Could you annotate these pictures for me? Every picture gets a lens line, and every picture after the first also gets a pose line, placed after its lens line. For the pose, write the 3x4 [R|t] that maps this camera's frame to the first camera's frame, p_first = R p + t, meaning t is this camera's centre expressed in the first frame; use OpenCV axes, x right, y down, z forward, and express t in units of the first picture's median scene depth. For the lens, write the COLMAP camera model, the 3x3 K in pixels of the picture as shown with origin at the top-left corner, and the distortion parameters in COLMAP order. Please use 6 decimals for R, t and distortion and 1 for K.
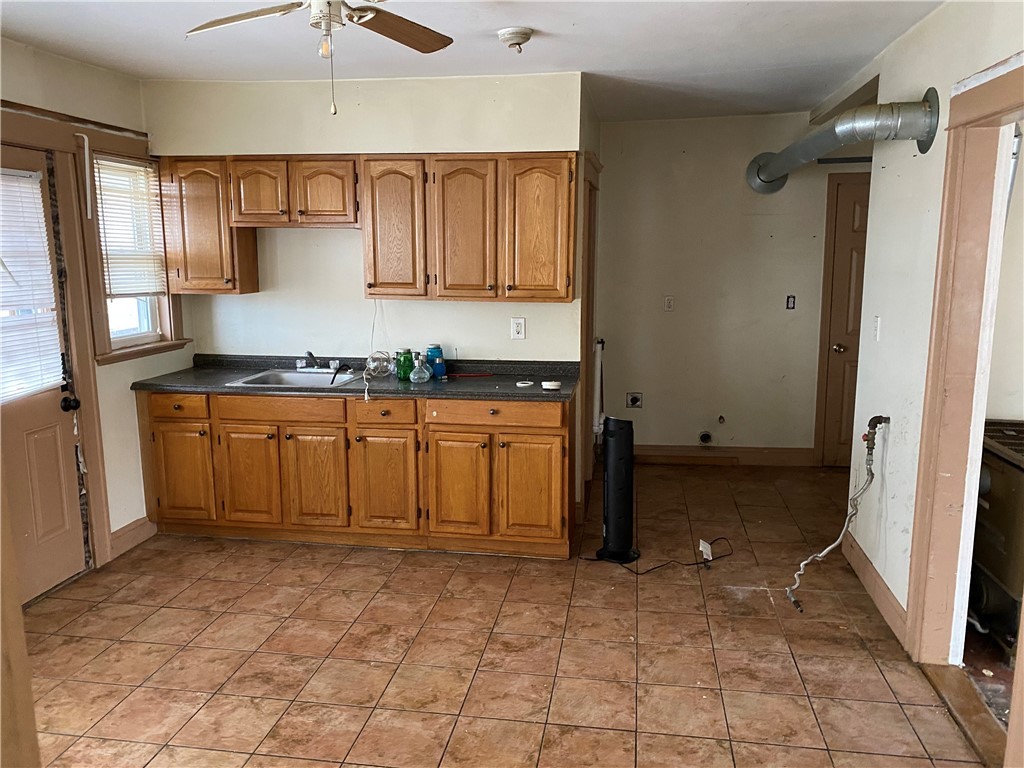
lens RADIAL K [[786.8, 0, 511.9], [0, 786.8, 380.7], [0, 0, 1]] dist [0.037969, -0.065718]
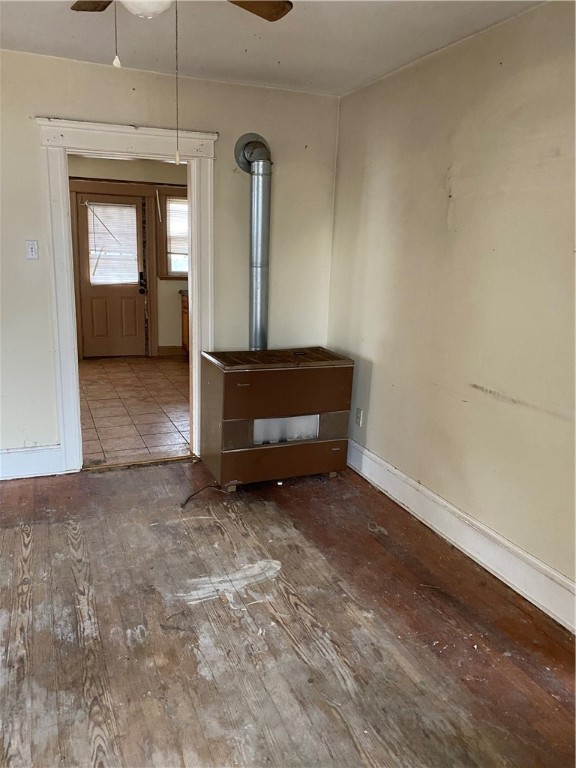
lens RADIAL K [[590.1, 0, 288.8], [0, 590.1, 377.6], [0, 0, 1]] dist [0.037969, -0.065718]
pose [[0.532906, 0.205614, -0.820813, 1.437686], [-0.173646, 0.975957, 0.131739, -0.036284], [0.828166, 0.072327, 0.555797, 0.309621]]
